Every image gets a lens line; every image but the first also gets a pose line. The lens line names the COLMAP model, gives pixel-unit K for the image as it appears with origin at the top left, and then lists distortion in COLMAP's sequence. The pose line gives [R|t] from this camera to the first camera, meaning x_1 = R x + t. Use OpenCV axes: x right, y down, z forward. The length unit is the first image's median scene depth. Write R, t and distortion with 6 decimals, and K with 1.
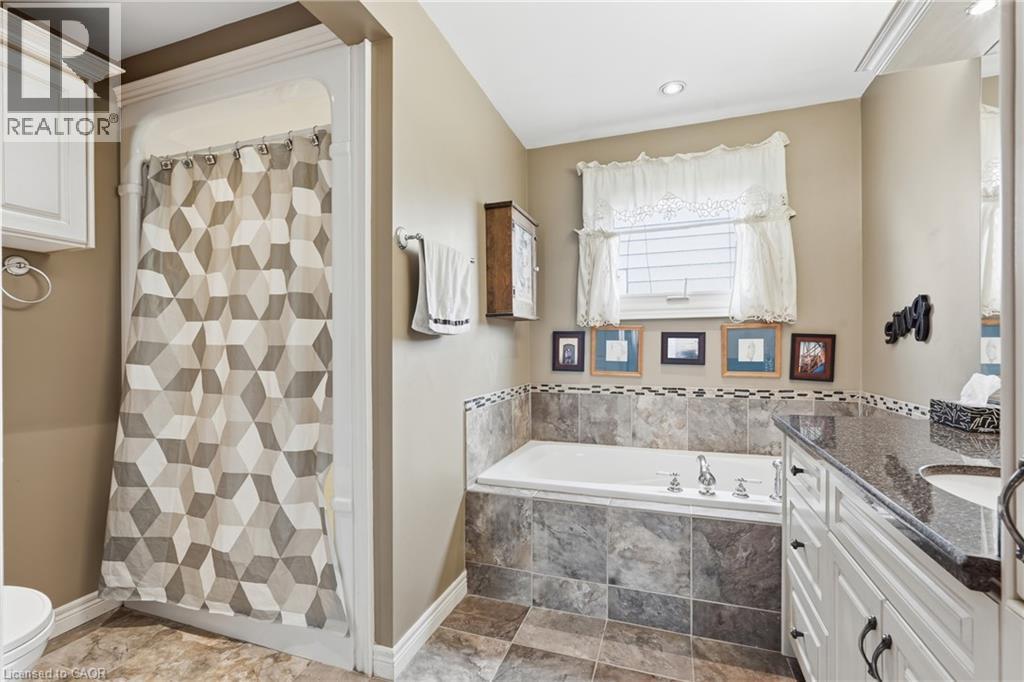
lens RADIAL K [[457.9, 0, 513.7], [0, 457.9, 346.8], [0, 0, 1]] dist [-0.013993, 0.006666]
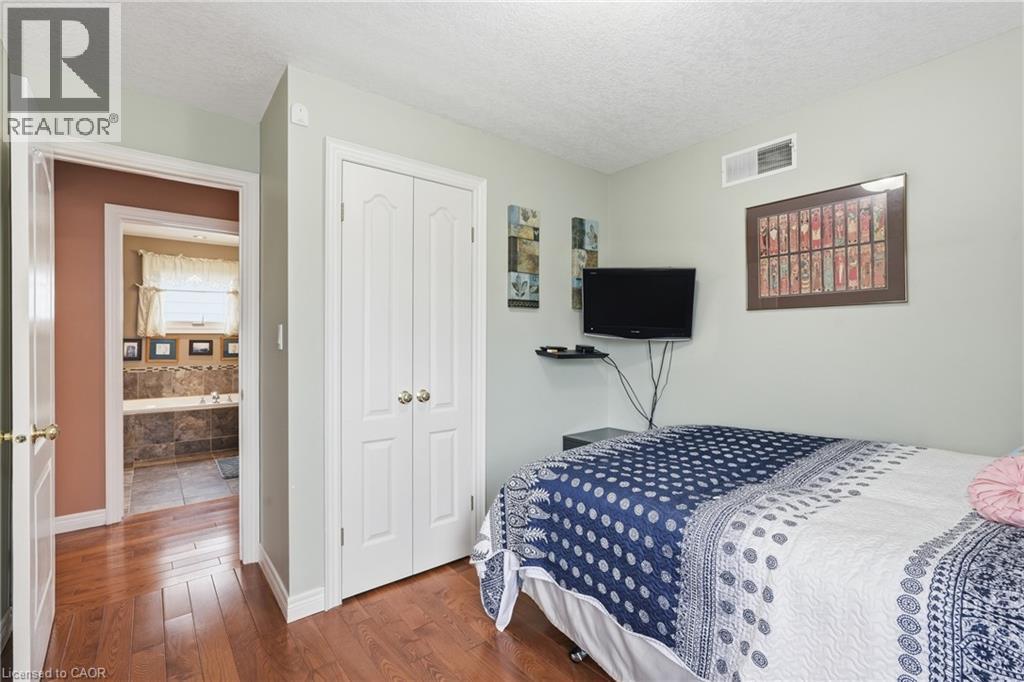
lens RADIAL K [[457.9, 0, 515.4], [0, 457.9, 337.2], [0, 0, 1]] dist [-0.013993, 0.006666]
pose [[0.523733, 0.003169, 0.851877, -0.660426], [-0.005376, 0.999985, -0.000415, -0.050573], [-0.851866, -0.004362, 0.523742, -1.336237]]
